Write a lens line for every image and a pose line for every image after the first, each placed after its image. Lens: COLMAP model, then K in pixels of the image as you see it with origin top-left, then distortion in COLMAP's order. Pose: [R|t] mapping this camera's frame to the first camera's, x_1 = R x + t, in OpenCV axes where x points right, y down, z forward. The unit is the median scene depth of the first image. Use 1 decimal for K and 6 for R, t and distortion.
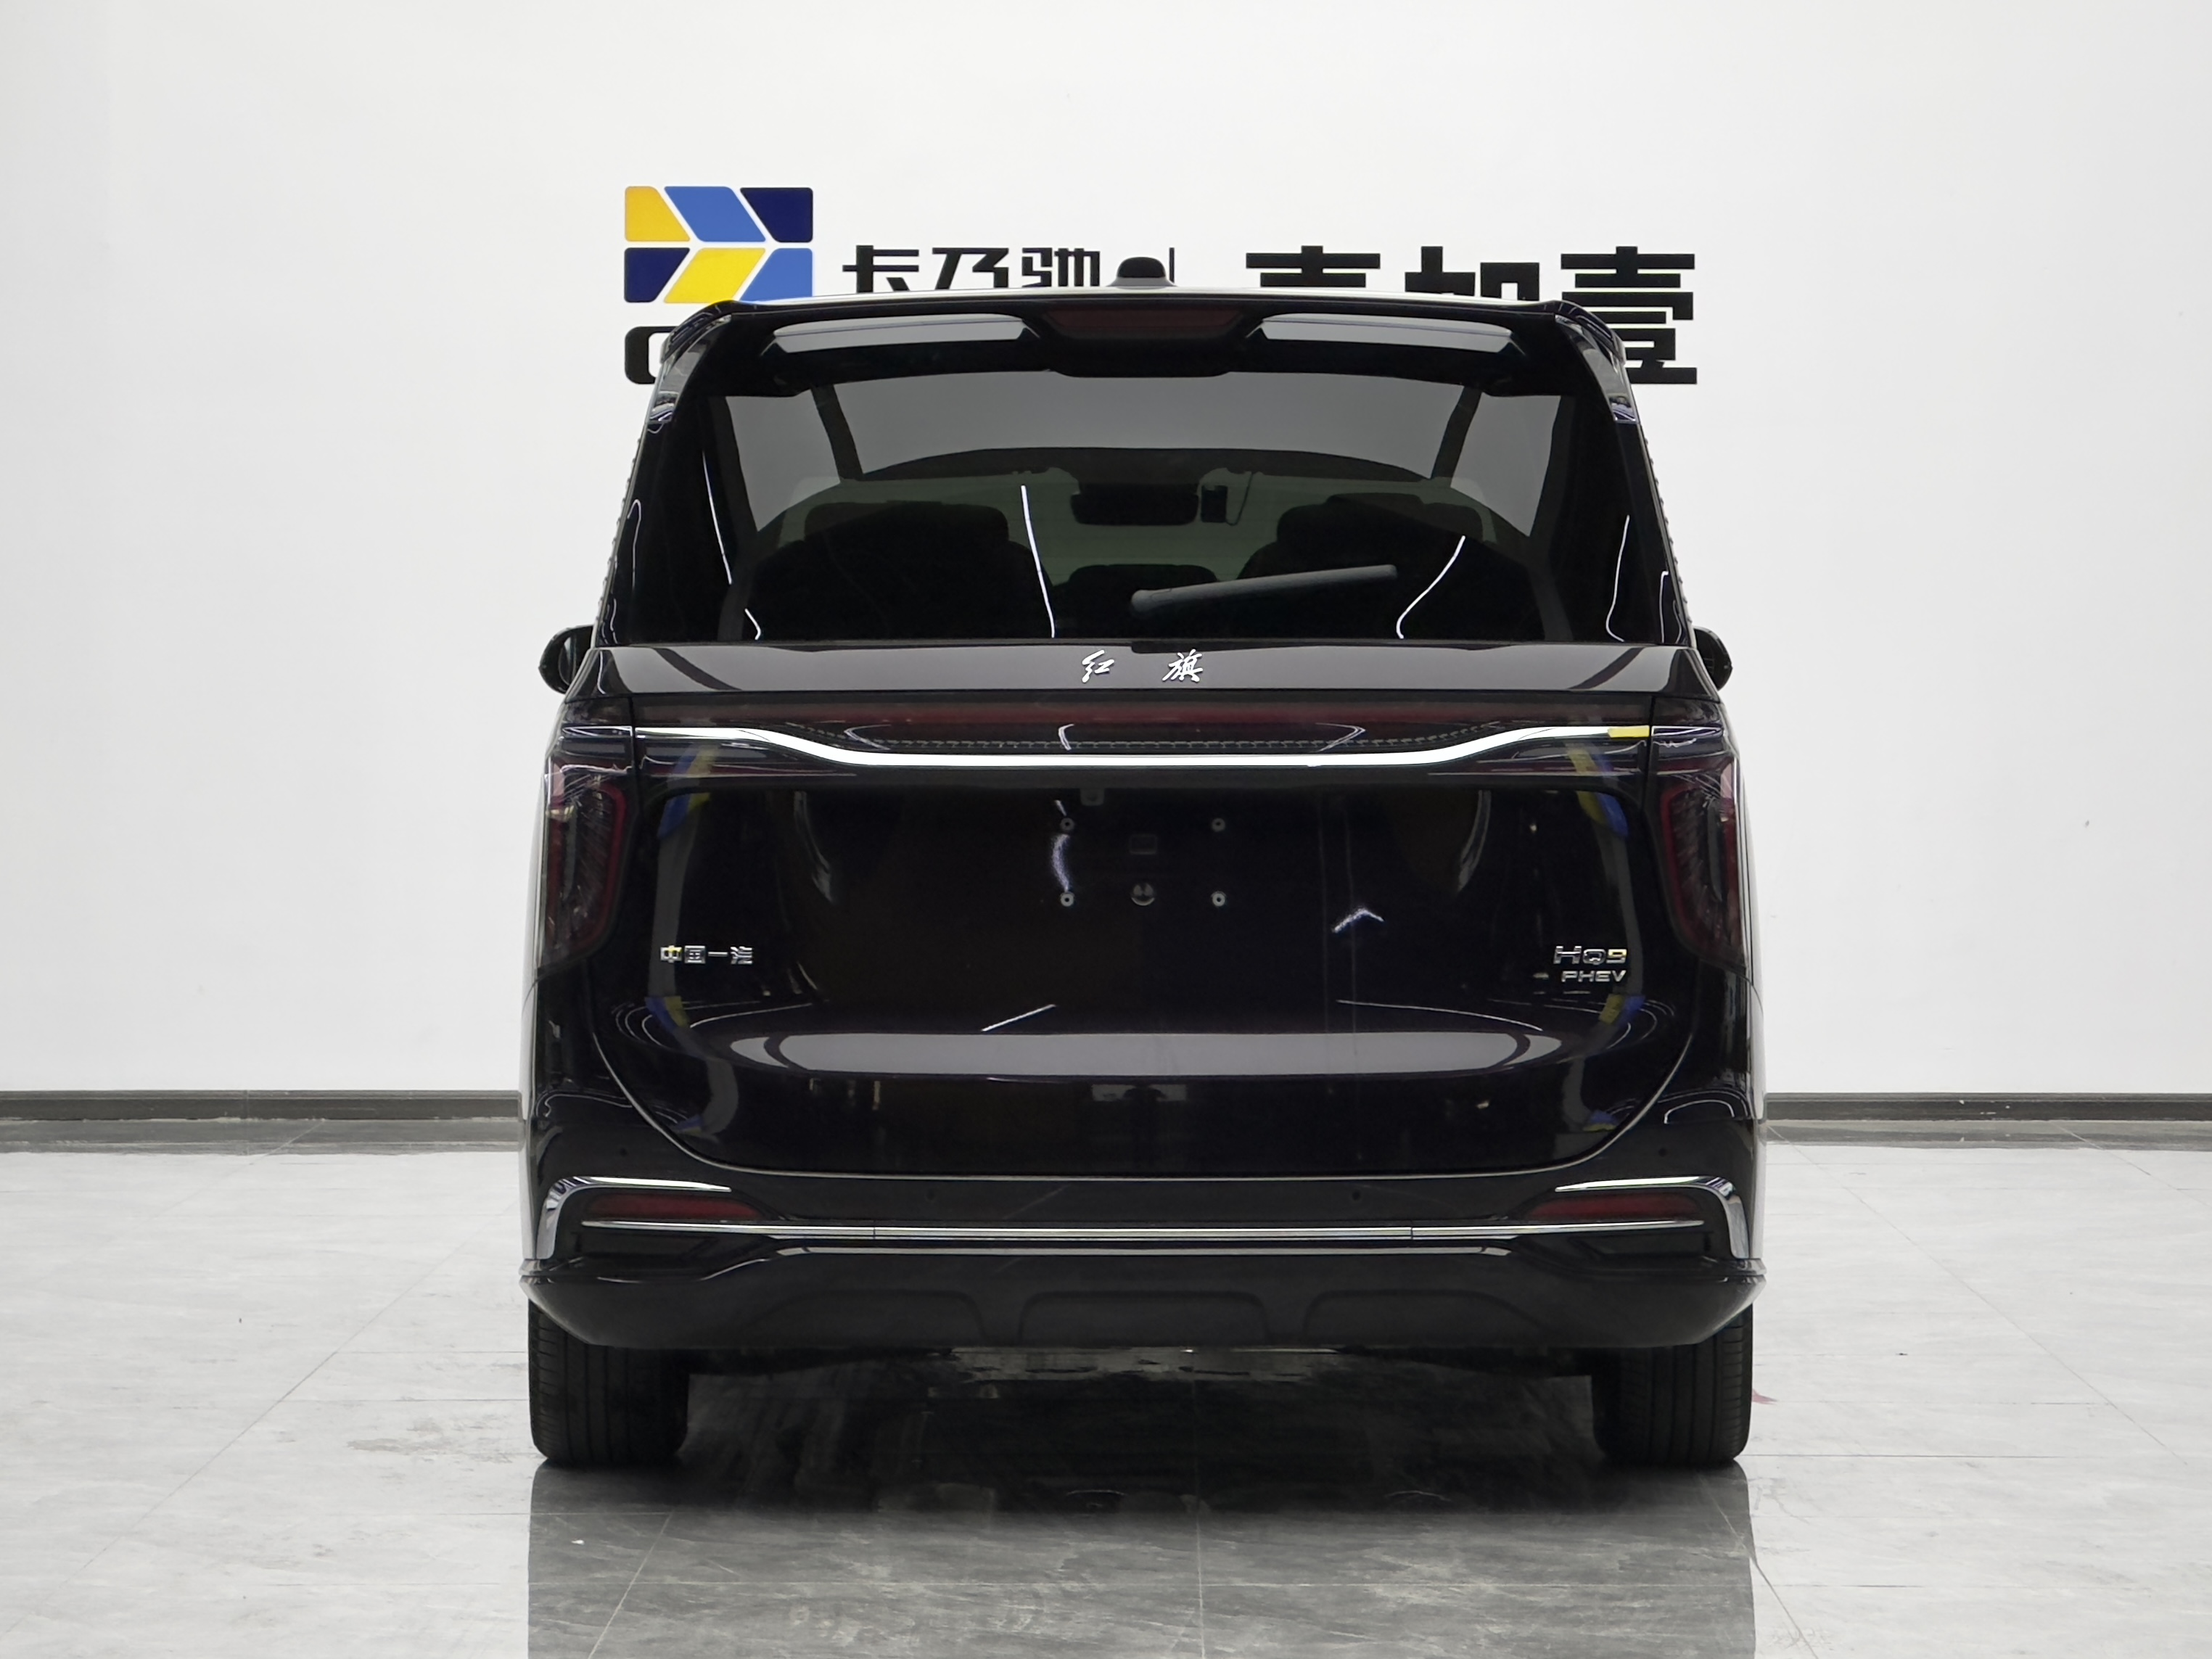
lens RADIAL K [[5342.1, 0, 1101.4], [0, 5342.1, 833.8], [0, 0, 1]] dist [-0.065007, 0.000000]
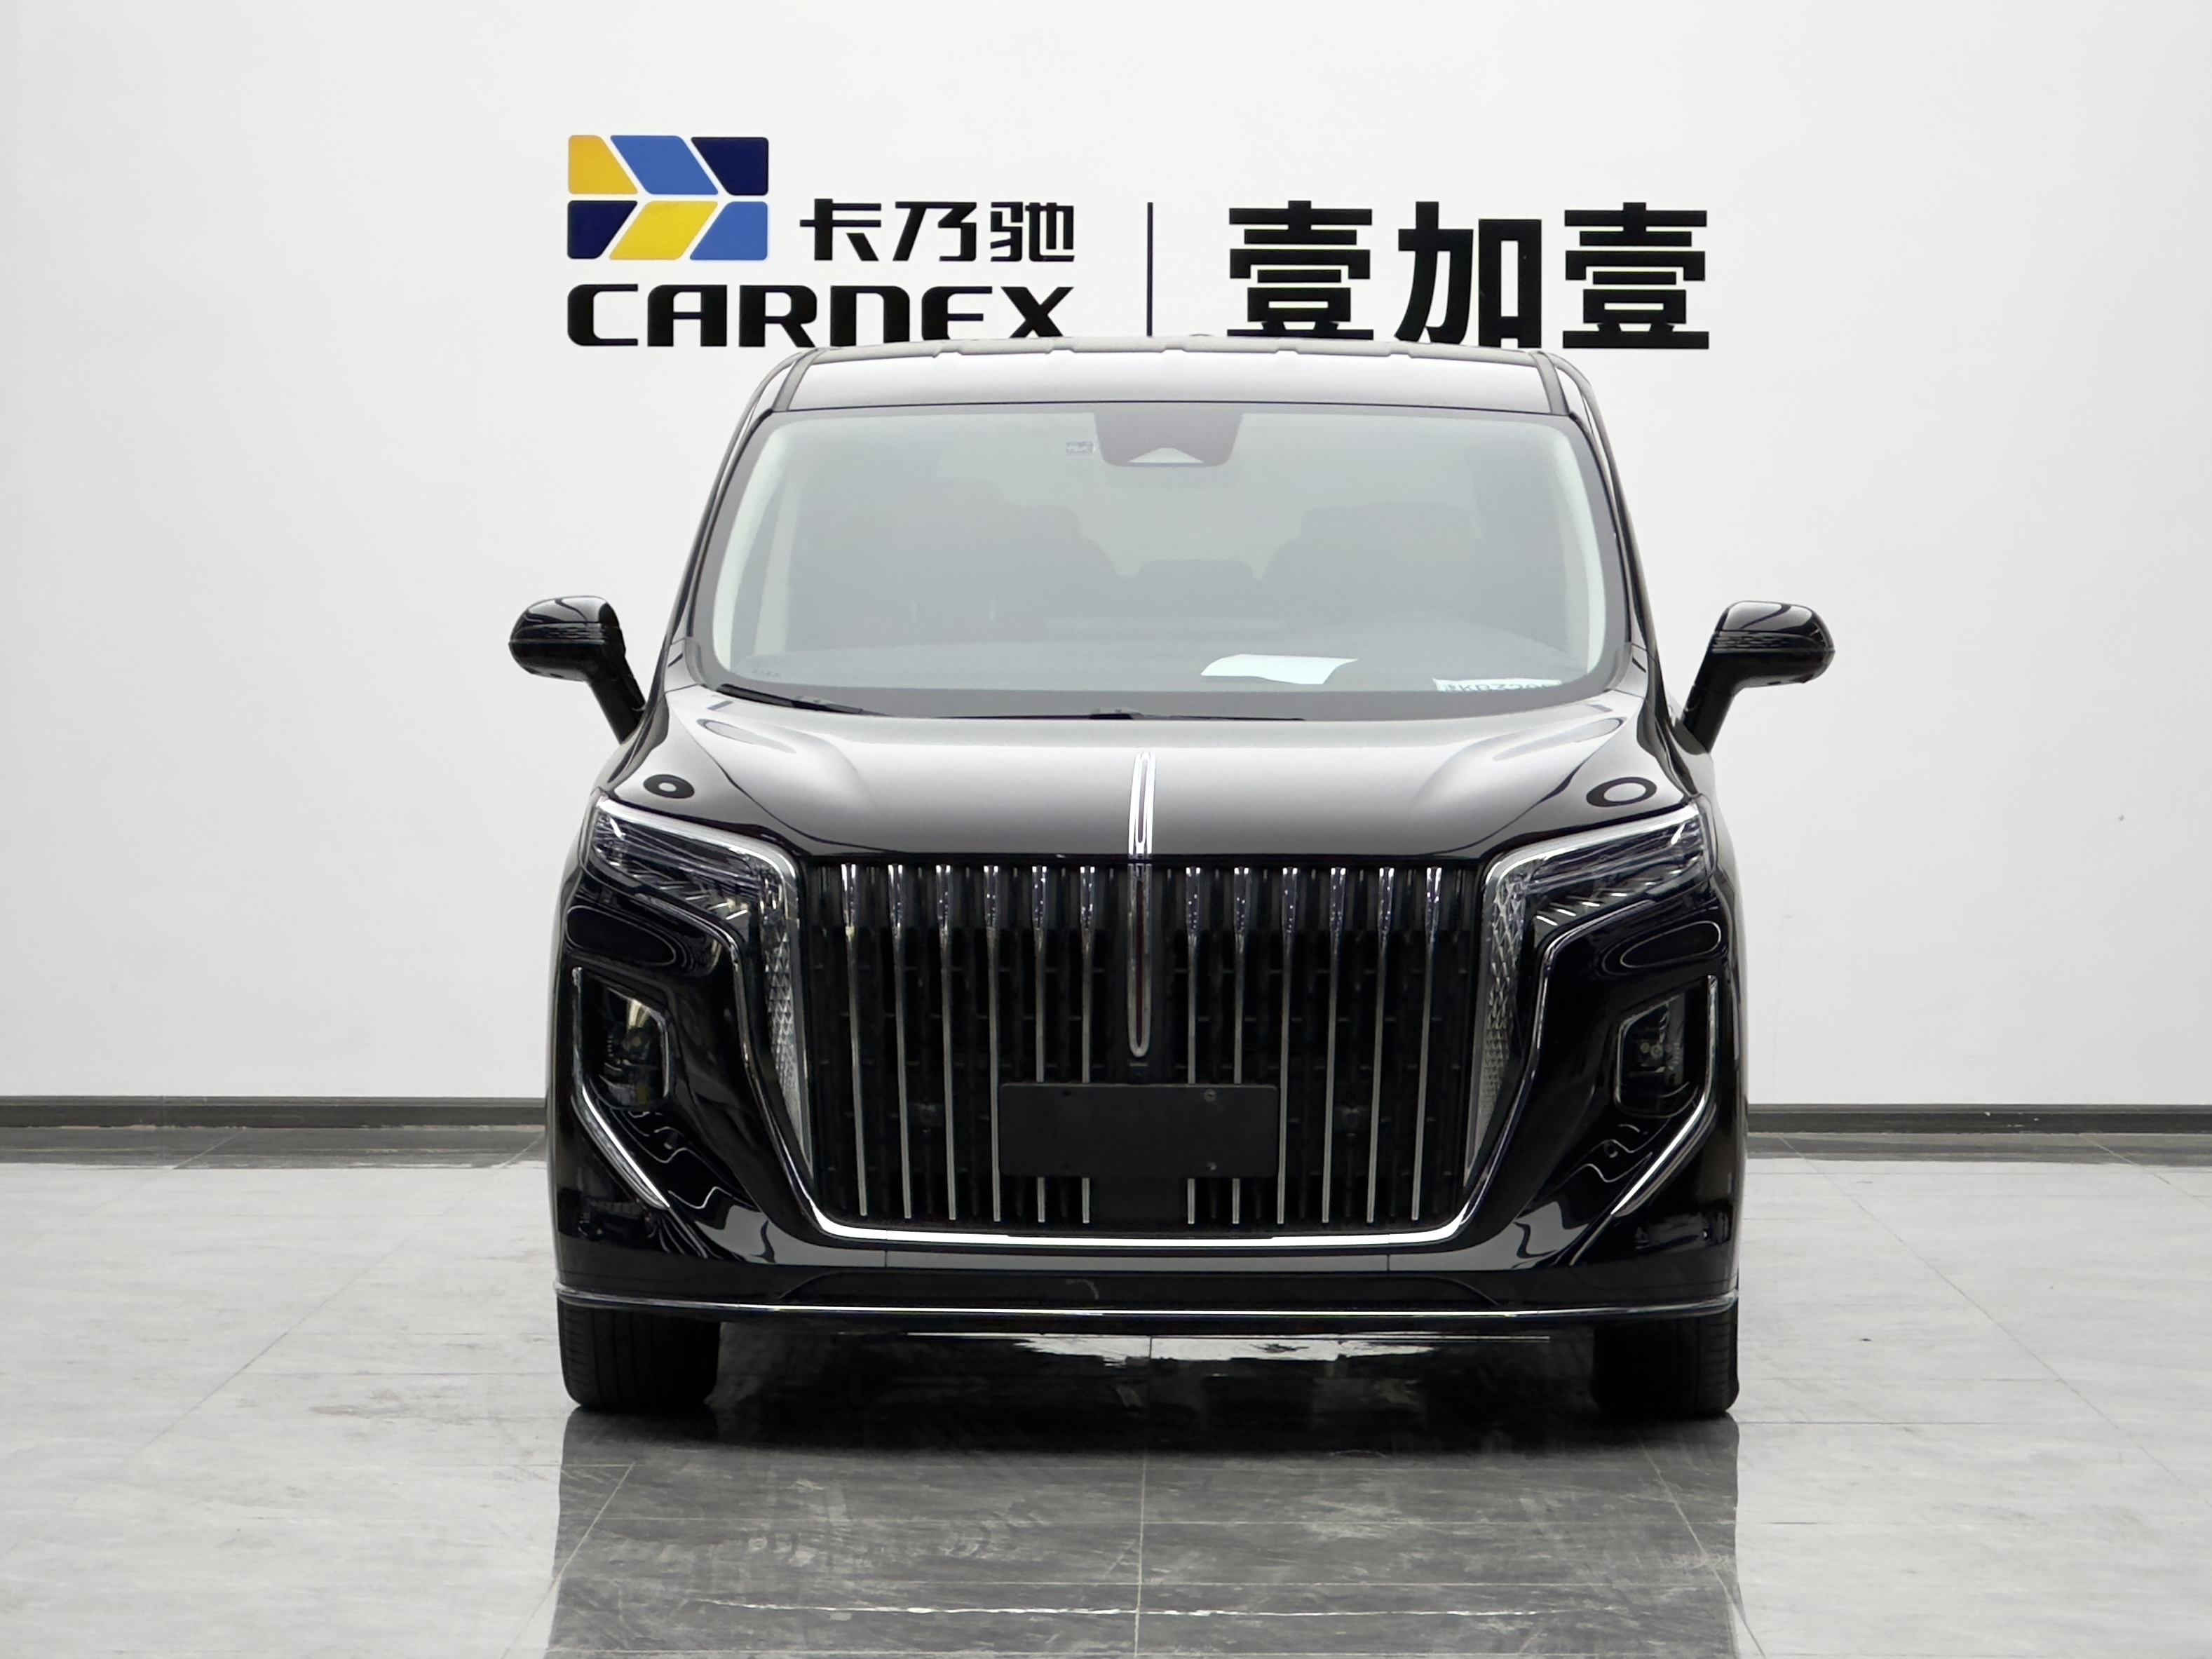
lens RADIAL K [[6638.8, 0, 1110.2], [0, 6638.8, 824.3], [0, 0, 1]] dist [-0.161466, 0.000000]
pose [[0.999995, 0.003068, -0.000588, 0.010539], [-0.003071, 0.999974, -0.006543, 0.010795], [0.000568, 0.006545, 0.999978, -0.244755]]
